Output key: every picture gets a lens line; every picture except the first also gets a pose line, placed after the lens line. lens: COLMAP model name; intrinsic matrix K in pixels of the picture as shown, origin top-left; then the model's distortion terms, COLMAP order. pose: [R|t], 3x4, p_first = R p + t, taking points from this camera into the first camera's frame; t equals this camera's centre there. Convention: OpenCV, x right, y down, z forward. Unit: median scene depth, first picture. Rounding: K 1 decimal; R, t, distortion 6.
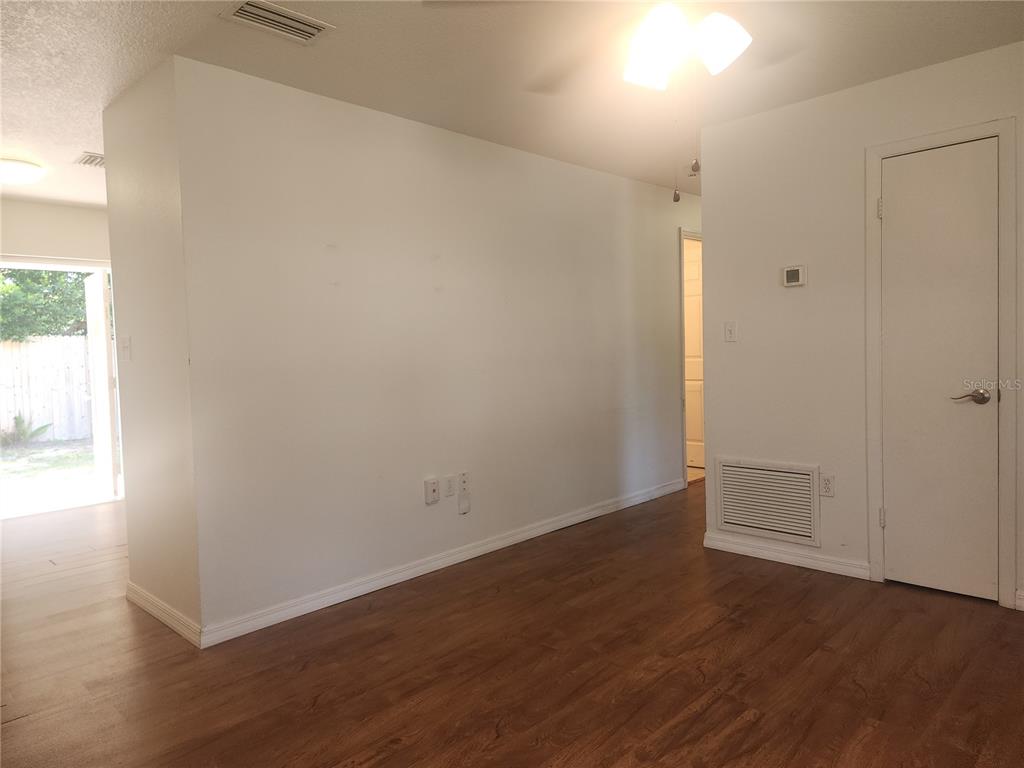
lens RADIAL K [[683.4, 0, 515.6], [0, 683.4, 376.5], [0, 0, 1]] dist [0.072463, -0.060122]
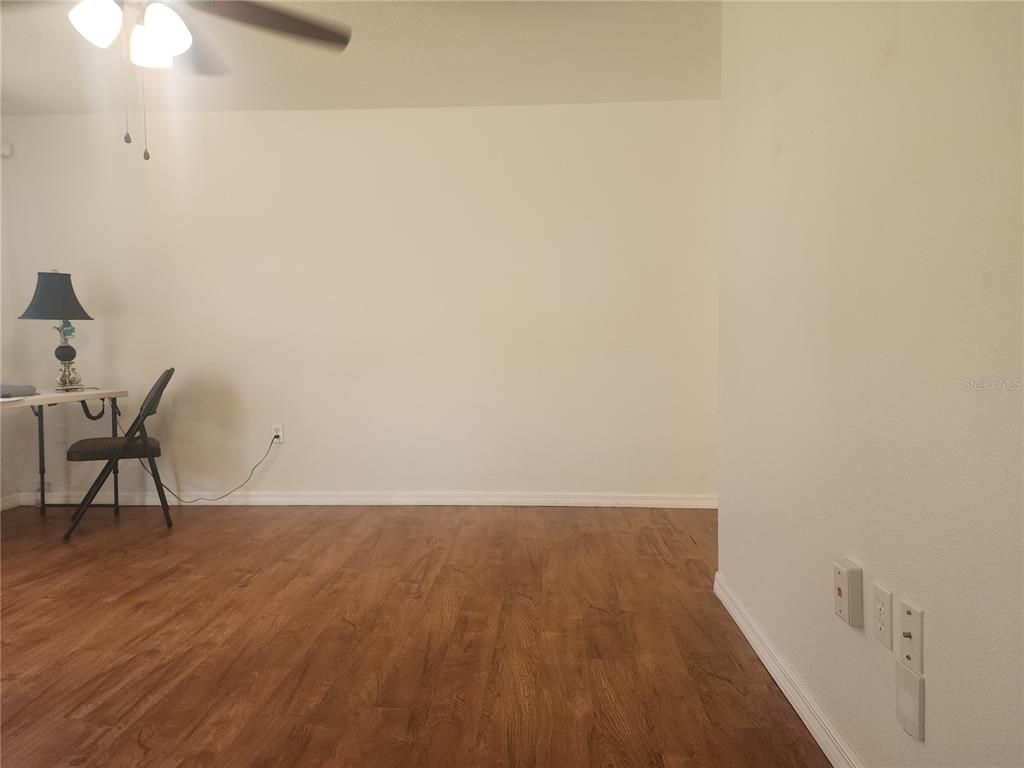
lens RADIAL K [[684.4, 0, 515.6], [0, 684.4, 387.8], [0, 0, 1]] dist [0.091981, -0.079138]
pose [[-0.754387, 0.073683, -0.652281, 0.359906], [0.003817, 0.994156, 0.107888, 0.004402], [0.656419, 0.078899, -0.750260, 1.496572]]
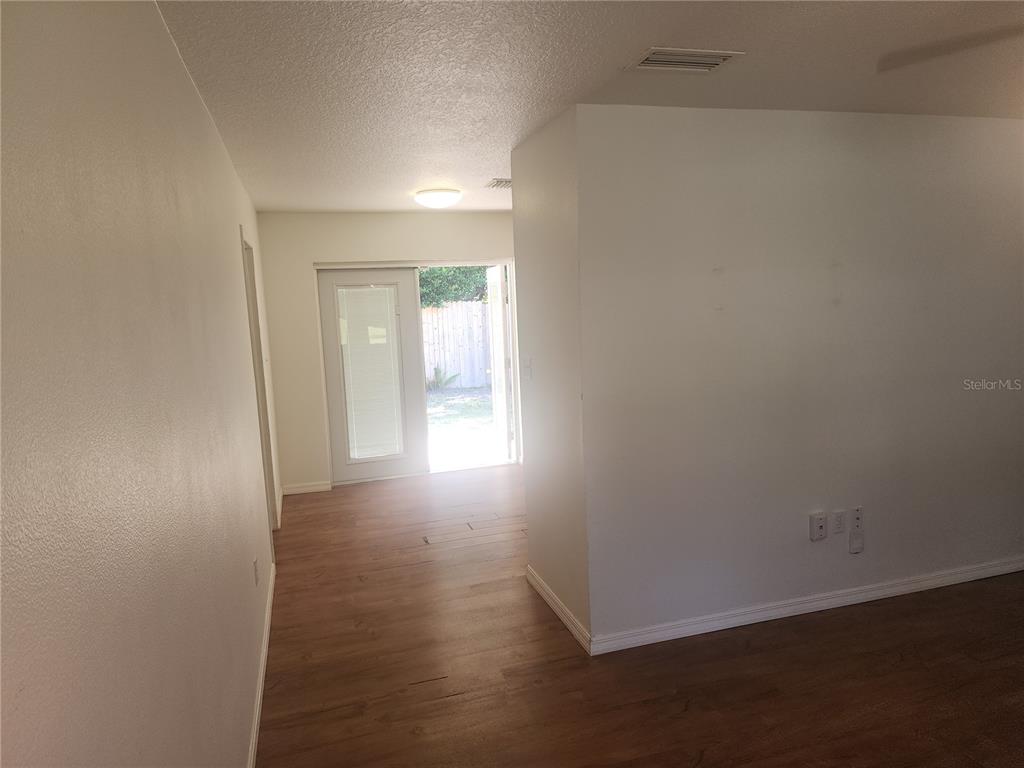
lens RADIAL K [[684.4, 0, 515.6], [0, 684.4, 387.8], [0, 0, 1]] dist [0.091981, -0.079138]
pose [[0.877655, 0.050097, -0.476667, -0.056206], [-0.003045, 0.995085, 0.098975, -0.135107], [0.479283, -0.085414, 0.873494, 0.026546]]
